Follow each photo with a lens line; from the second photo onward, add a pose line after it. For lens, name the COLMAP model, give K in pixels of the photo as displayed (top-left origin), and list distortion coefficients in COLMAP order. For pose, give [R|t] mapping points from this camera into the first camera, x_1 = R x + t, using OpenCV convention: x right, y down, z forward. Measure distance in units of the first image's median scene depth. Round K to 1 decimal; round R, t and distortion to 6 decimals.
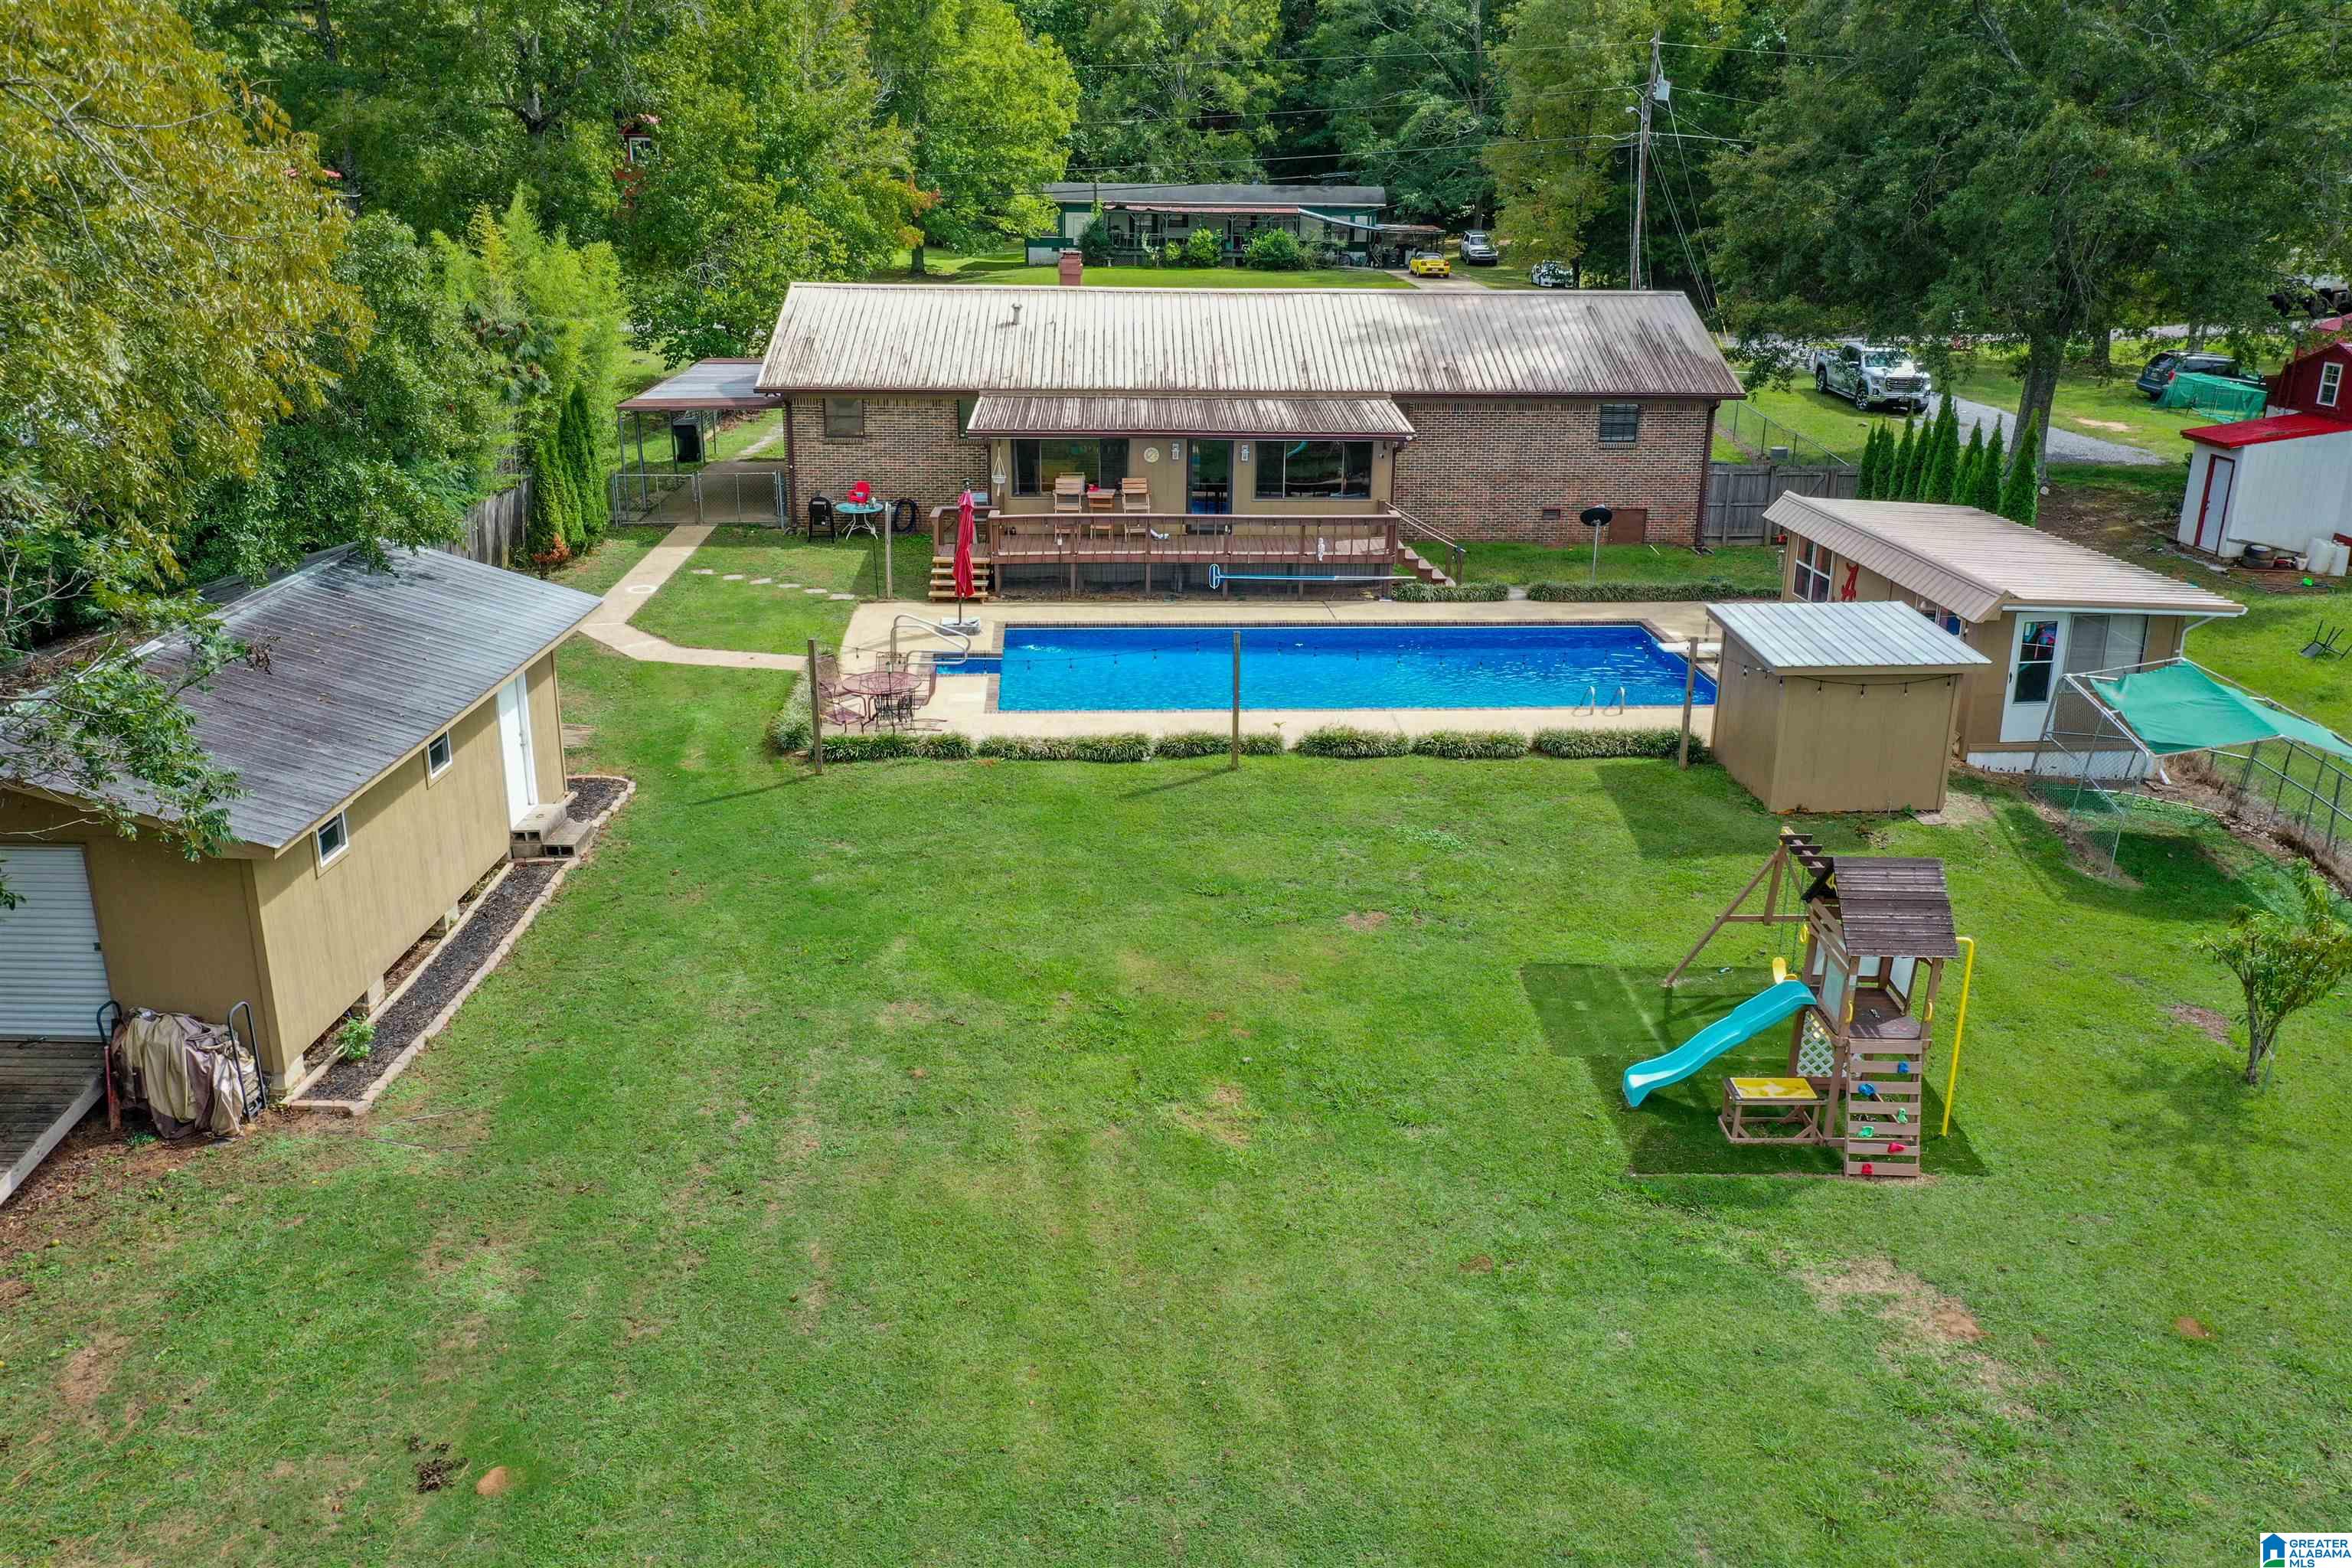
lens RADIAL K [[1918.3, 0, 1175.8], [0, 1918.3, 782.9], [0, 0, 1]] dist [0.016406, -0.008380]
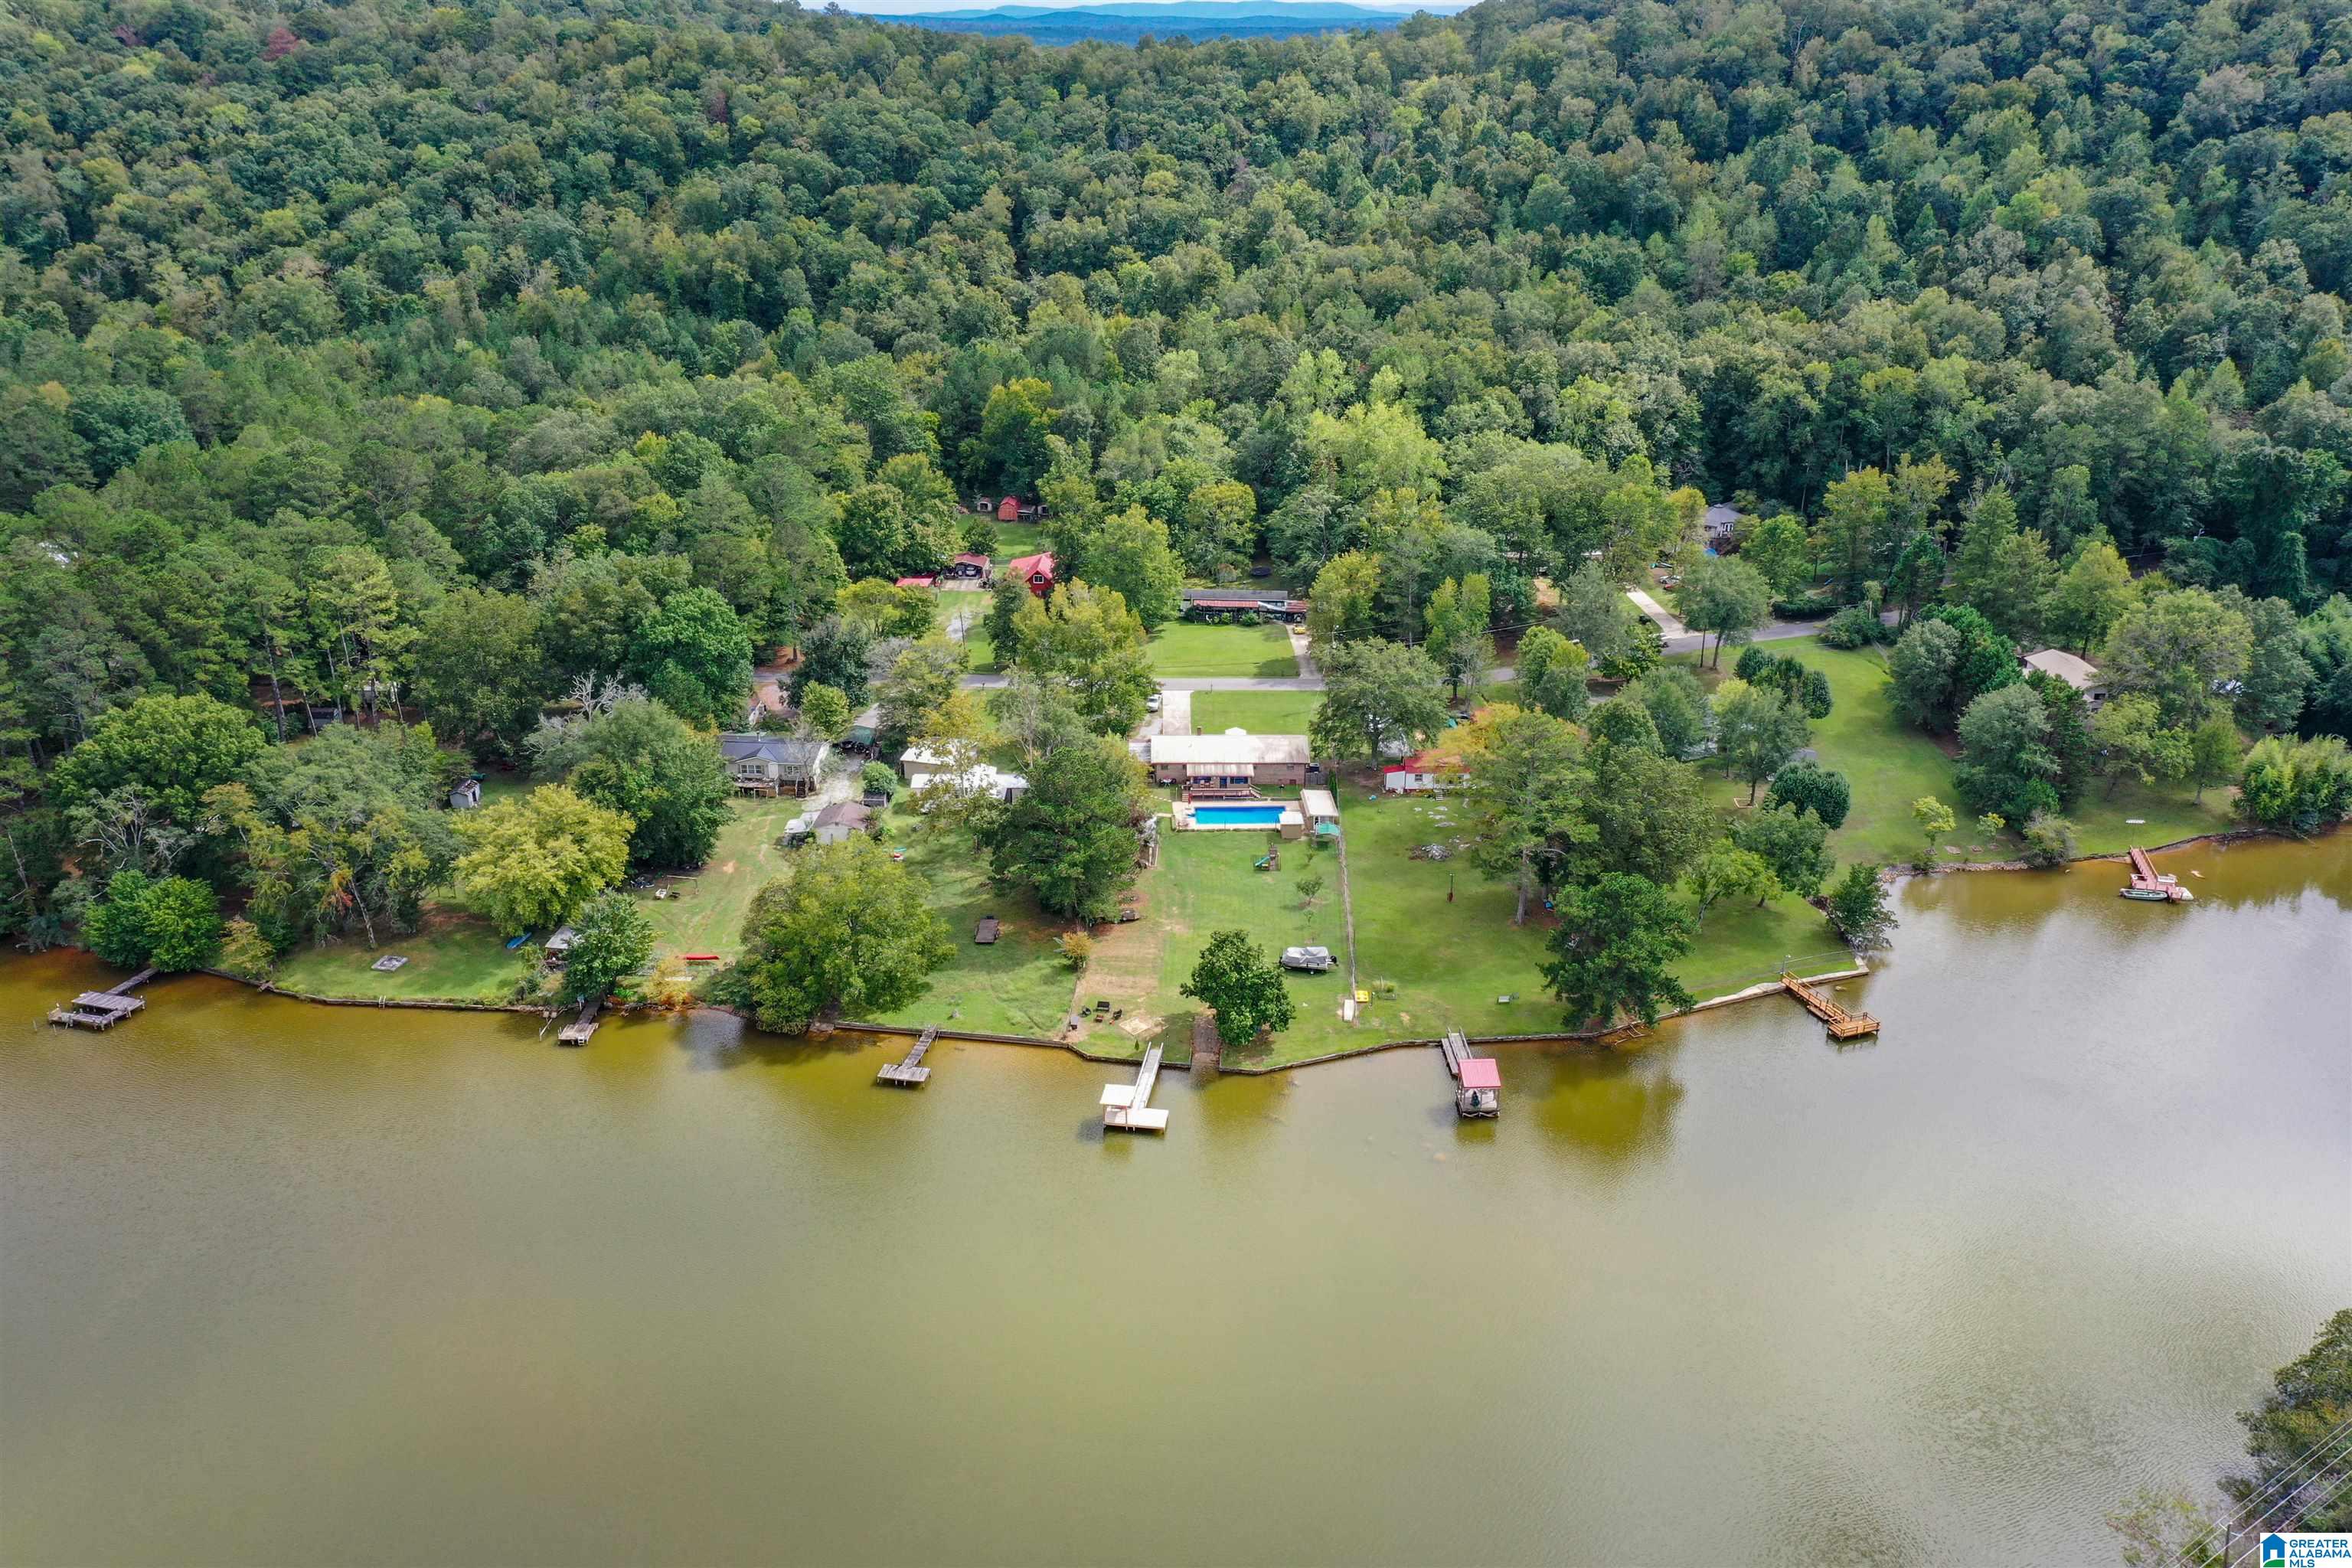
lens RADIAL K [[1918.3, 0, 1174.6], [0, 1918.3, 784.0], [0, 0, 1]] dist [0.016406, -0.008380]
pose [[0.999794, 0.014657, -0.014056, -0.058256], [-0.013879, 0.998448, 0.053944, -0.511746], [0.014825, -0.053738, 0.998445, -5.675235]]
